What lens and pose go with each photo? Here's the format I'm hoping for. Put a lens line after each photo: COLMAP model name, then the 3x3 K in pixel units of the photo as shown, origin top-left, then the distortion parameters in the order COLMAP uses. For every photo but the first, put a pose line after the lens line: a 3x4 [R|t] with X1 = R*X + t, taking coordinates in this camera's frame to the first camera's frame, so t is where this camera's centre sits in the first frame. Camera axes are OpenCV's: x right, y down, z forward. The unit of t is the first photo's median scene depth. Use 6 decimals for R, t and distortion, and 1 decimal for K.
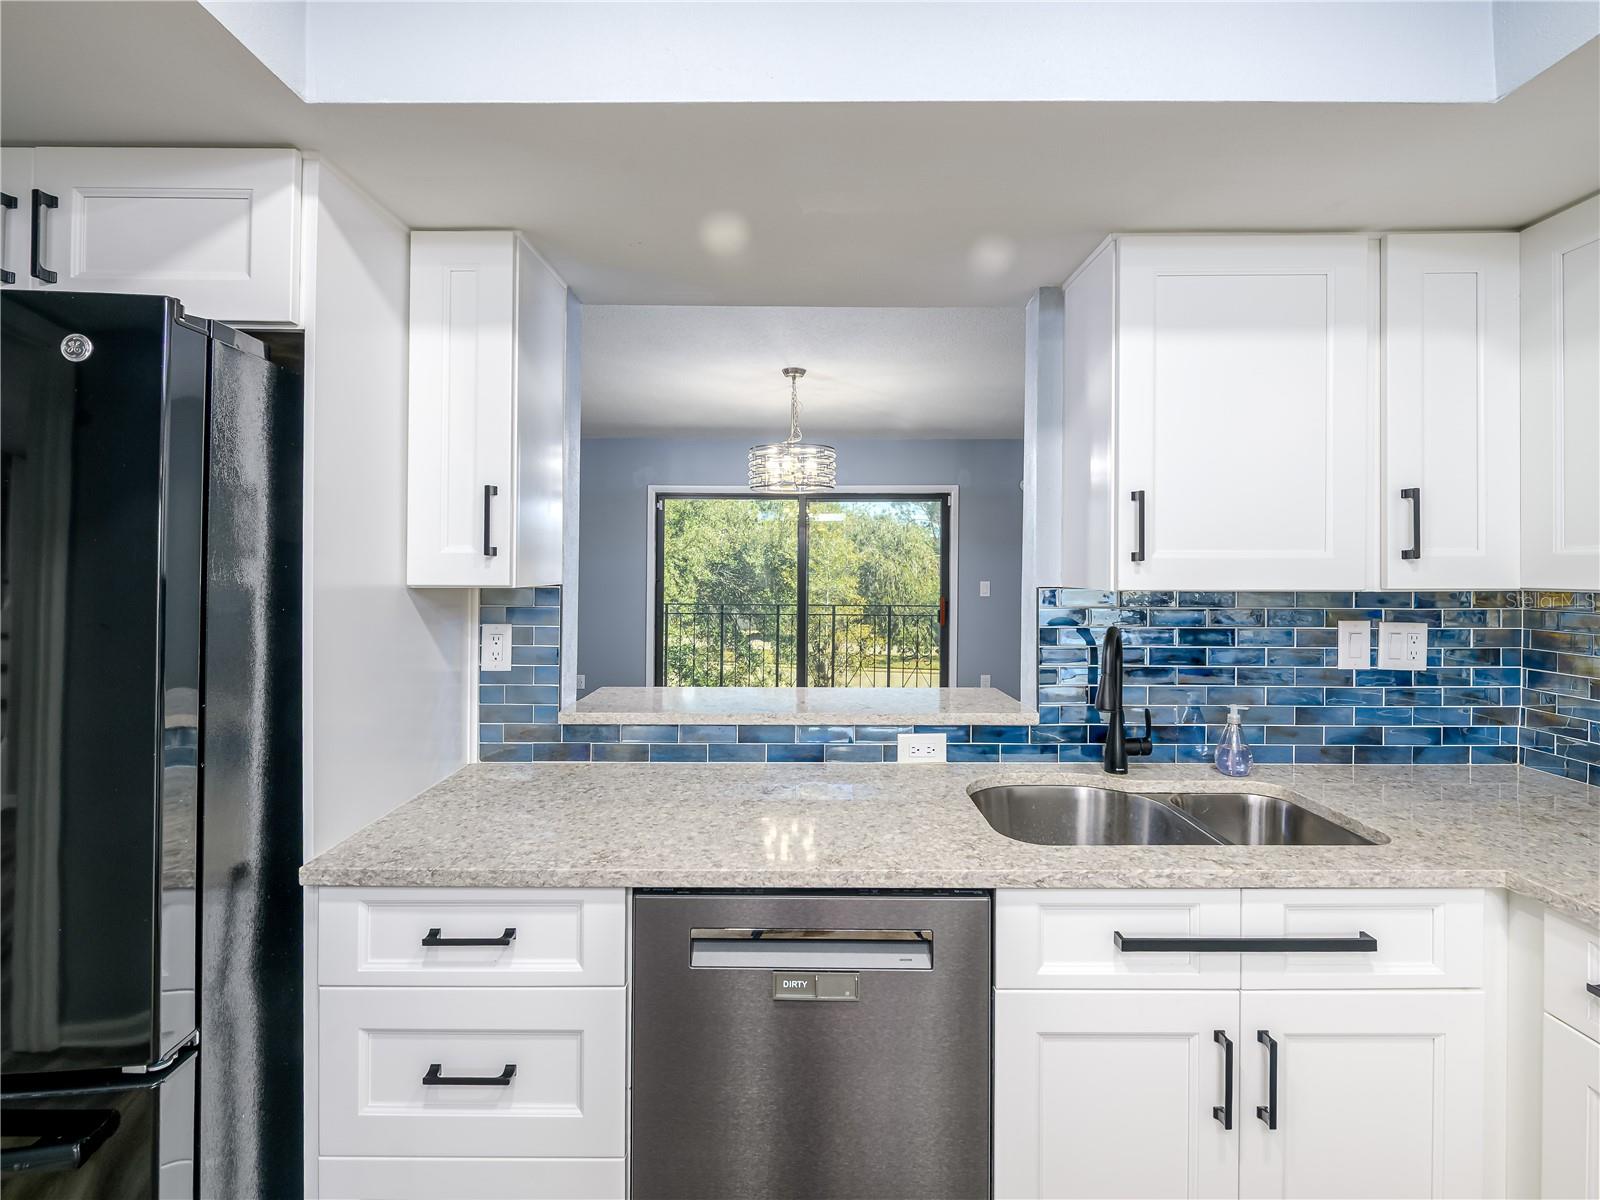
lens RADIAL K [[723.4, 0, 798.8], [0, 723.4, 555.8], [0, 0, 1]] dist [0.002997, -0.004263]
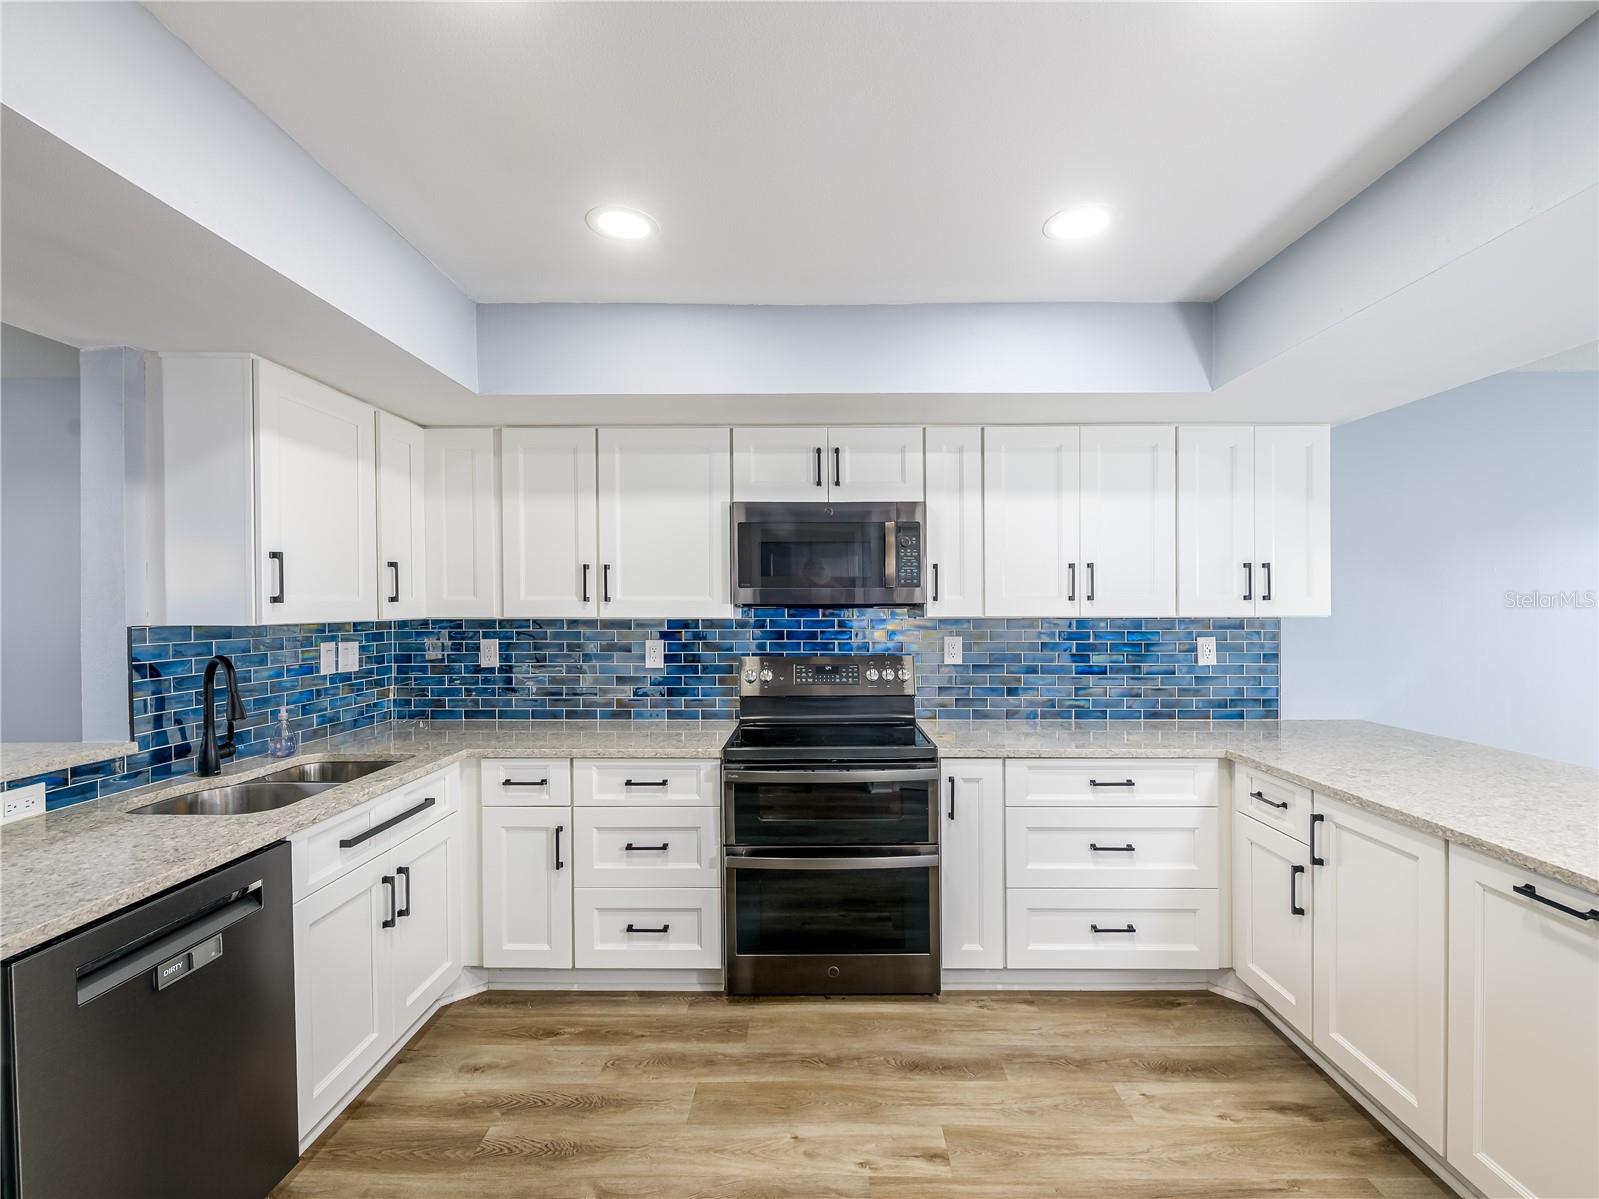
lens RADIAL K [[722.9, 0, 811.7], [0, 722.9, 625.0], [0, 0, 1]] dist [0.002997, -0.004263]
pose [[-0.002306, -0.026238, 0.999653, -0.769985], [-0.011414, 0.999591, 0.026210, 0.003449], [-0.999932, -0.011349, -0.002604, -0.000677]]
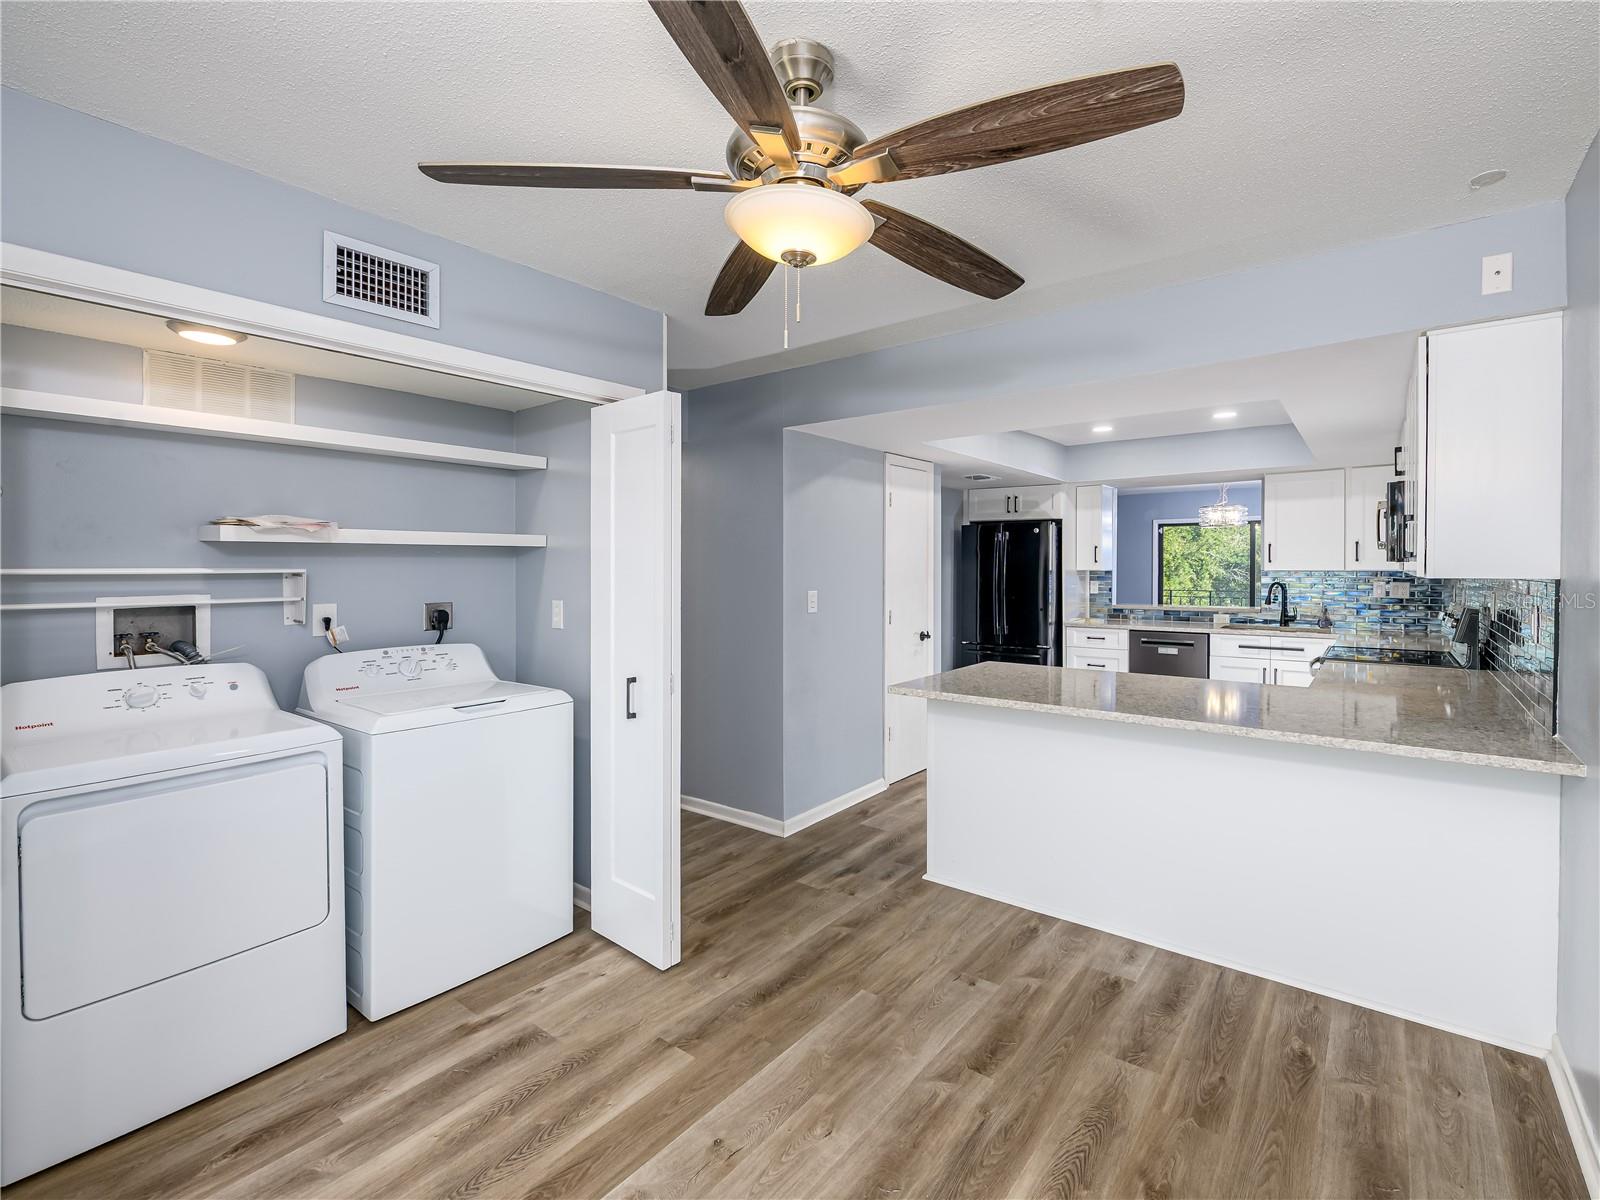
lens RADIAL K [[723.4, 0, 866.2], [0, 723.4, 576.6], [0, 0, 1]] dist [0.002997, -0.004263]
pose [[0.814662, 0.002499, -0.579931, 0.809646], [0.013790, 0.999624, 0.023679, -0.031732], [0.579772, -0.027288, 0.814322, -2.803682]]
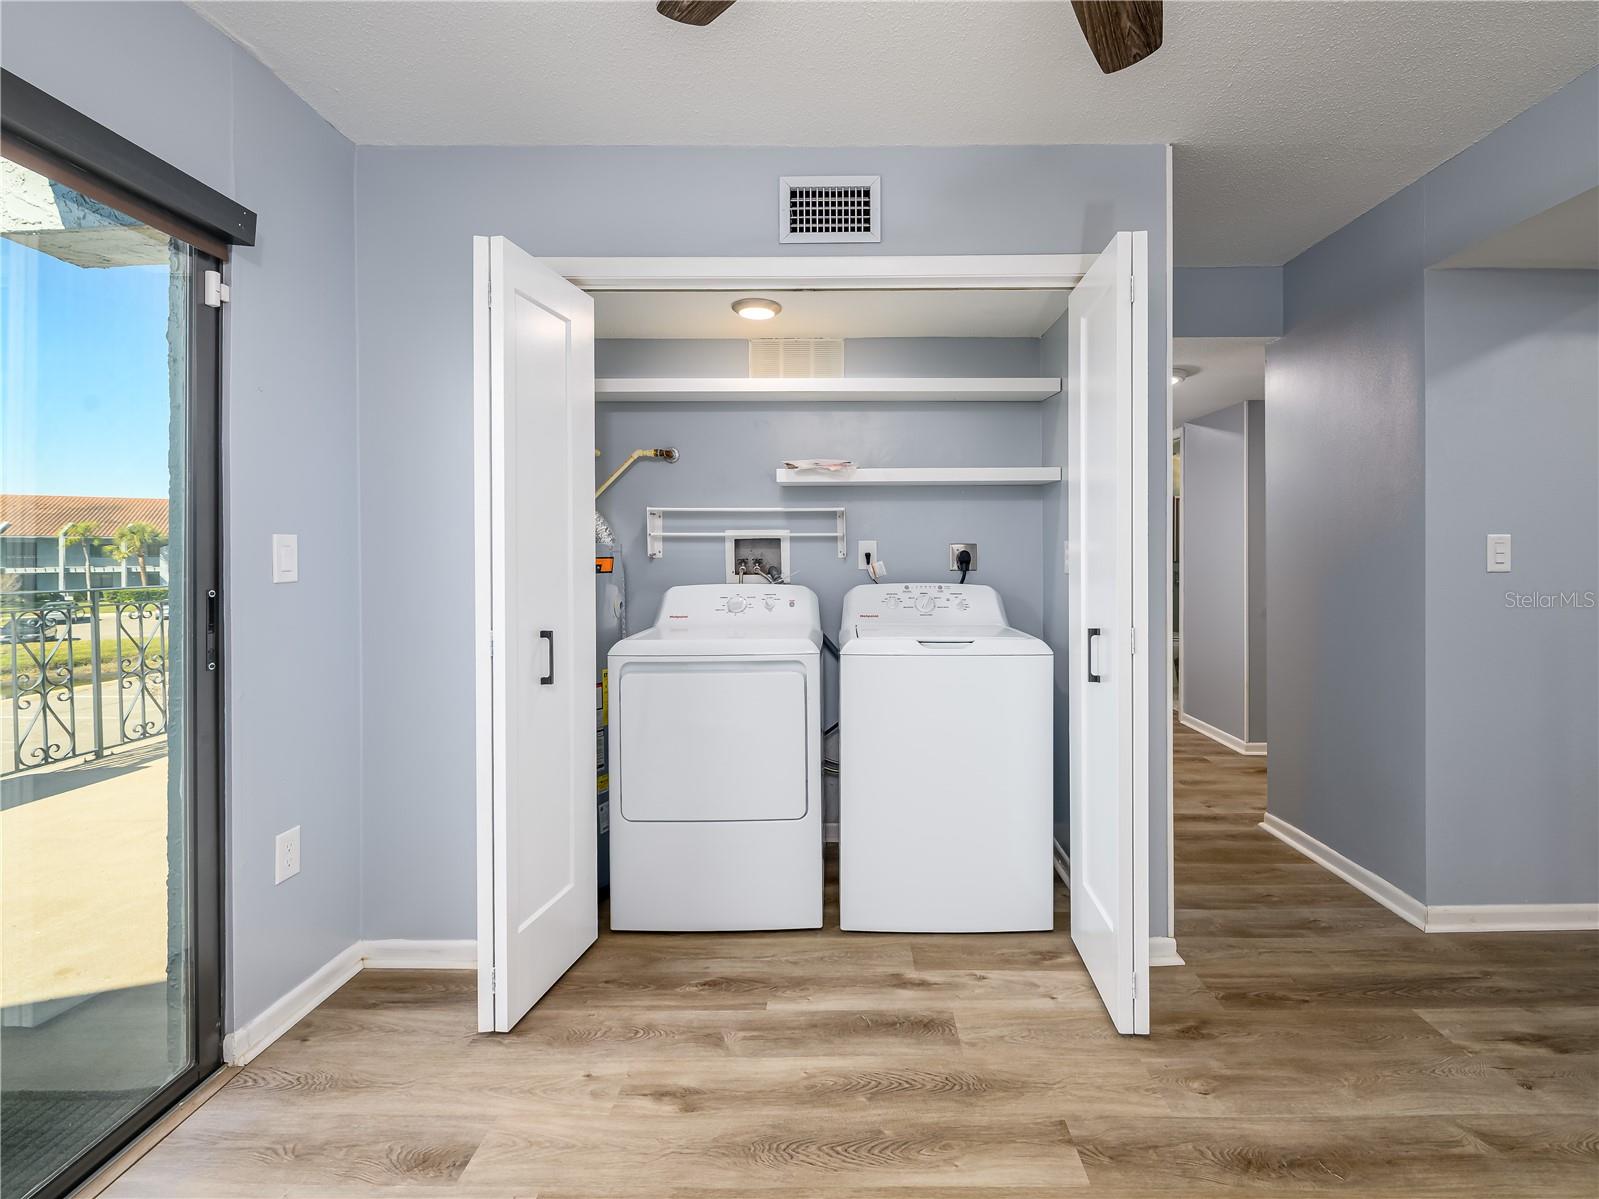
lens RADIAL K [[722.9, 0, 836.2], [0, 722.9, 557.1], [0, 0, 1]] dist [0.002997, -0.004263]
pose [[-0.001390, 0.006171, -0.999980, 0.694224], [0.015505, 0.999861, 0.006149, 0.074863], [0.999879, -0.015496, -0.001486, -2.289902]]
